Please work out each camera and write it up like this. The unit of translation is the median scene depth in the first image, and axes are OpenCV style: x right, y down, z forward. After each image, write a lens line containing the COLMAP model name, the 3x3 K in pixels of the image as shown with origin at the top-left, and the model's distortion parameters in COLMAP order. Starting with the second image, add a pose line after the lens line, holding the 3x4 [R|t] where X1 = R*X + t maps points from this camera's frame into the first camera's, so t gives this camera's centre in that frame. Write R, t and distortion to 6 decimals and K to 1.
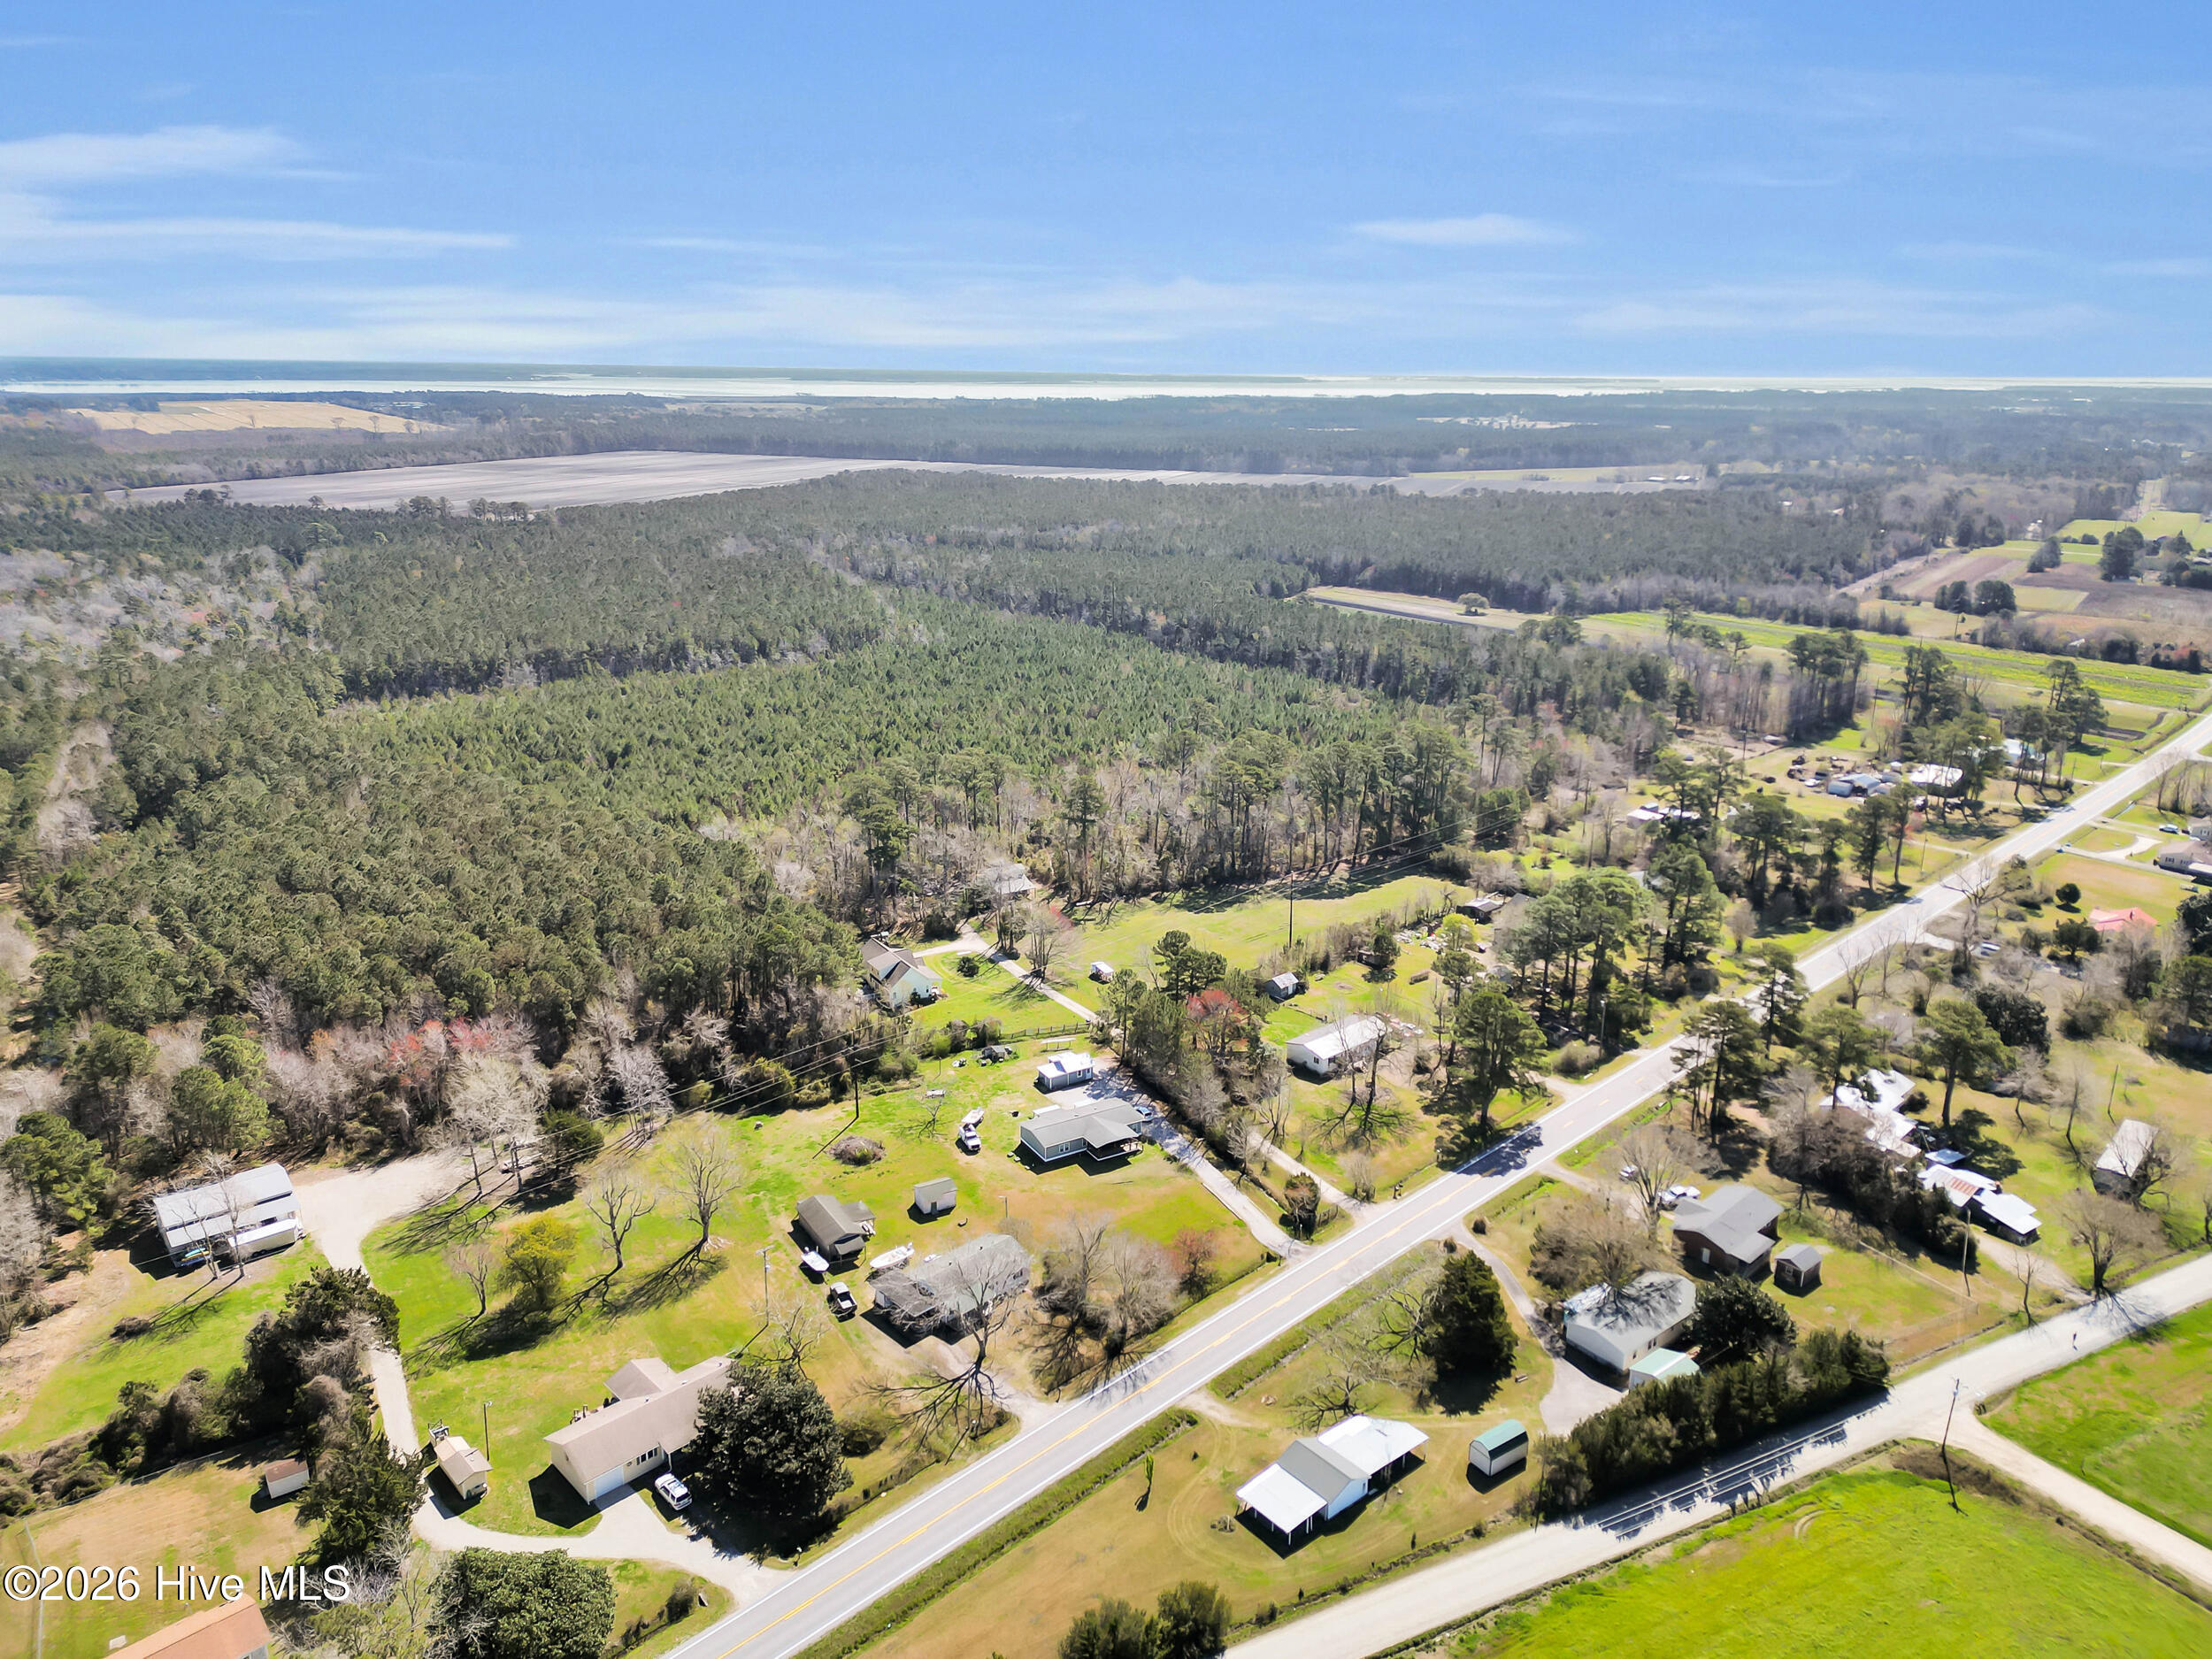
lens RADIAL K [[1514.2, 0, 1115.3], [0, 1514.2, 879.3], [0, 0, 1]] dist [0.066988, -0.038760]
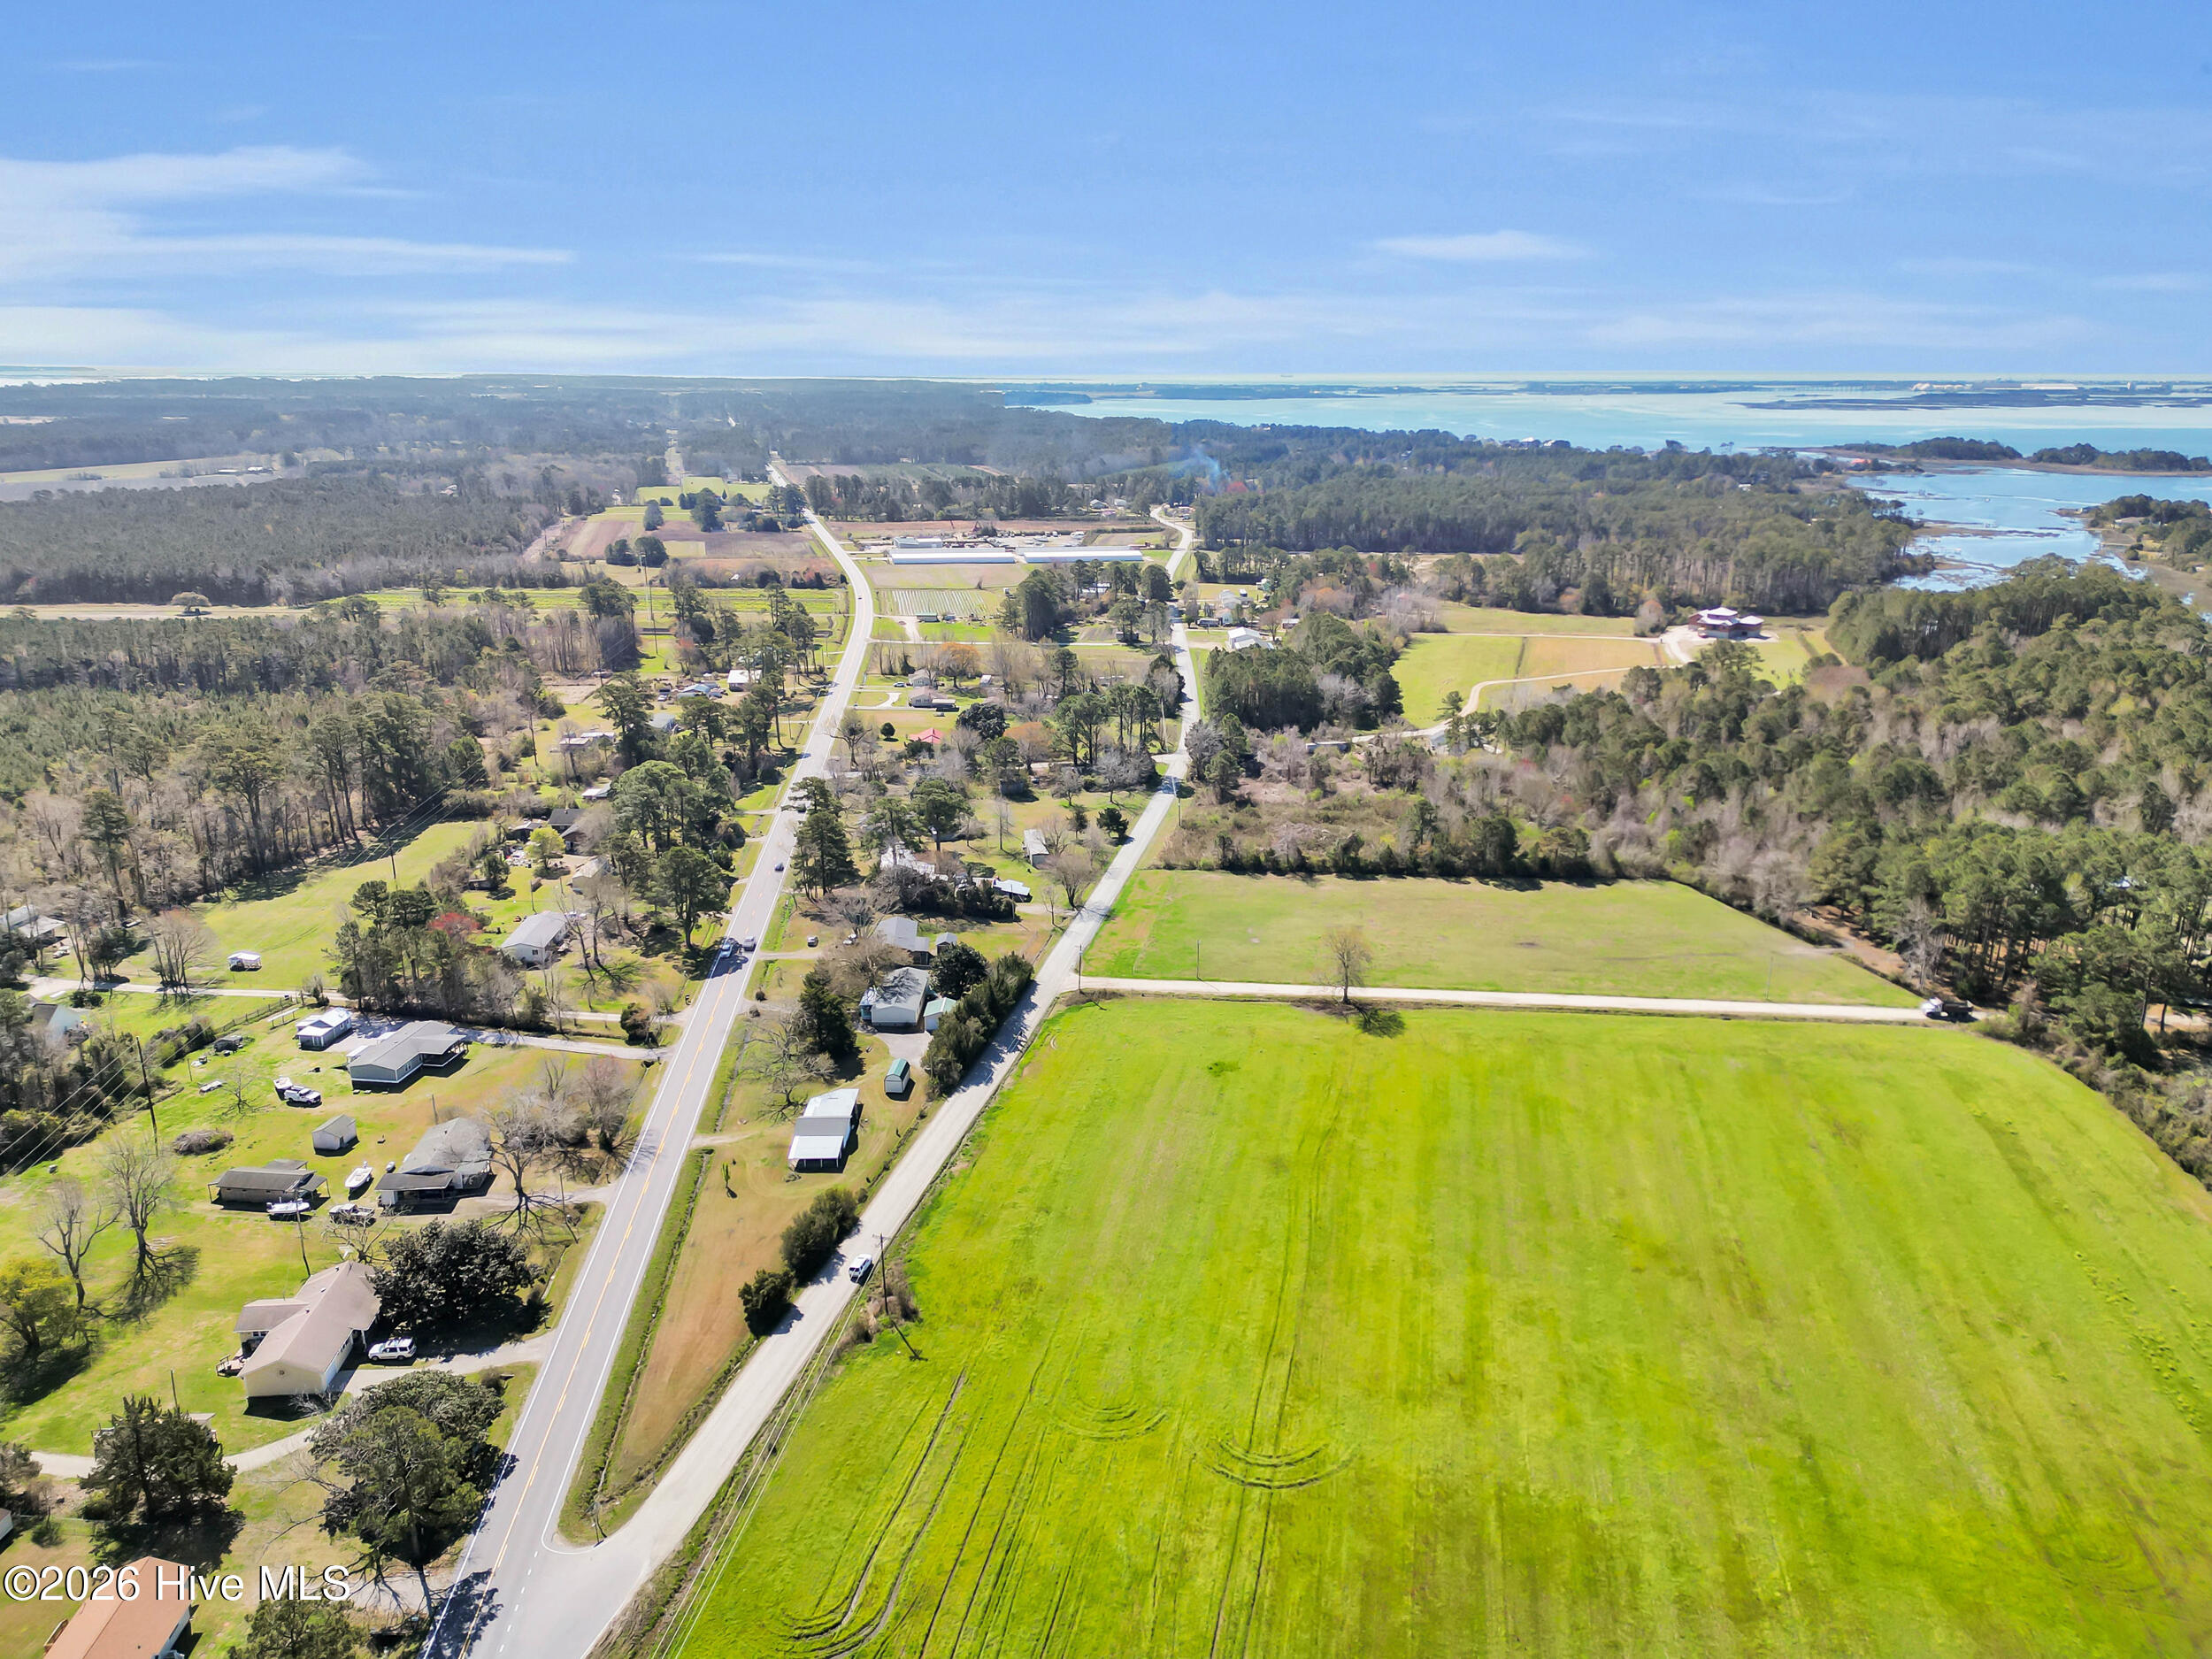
lens RADIAL K [[1546.8, 0, 1106.0], [0, 1546.8, 829.5], [0, 0, 1]] dist [0.081230, -0.084742]
pose [[0.637657, -0.229831, 0.735235, -0.599392], [0.250084, 0.964520, 0.084610, 0.049306], [-0.728595, 0.129918, 0.672510, -0.185905]]
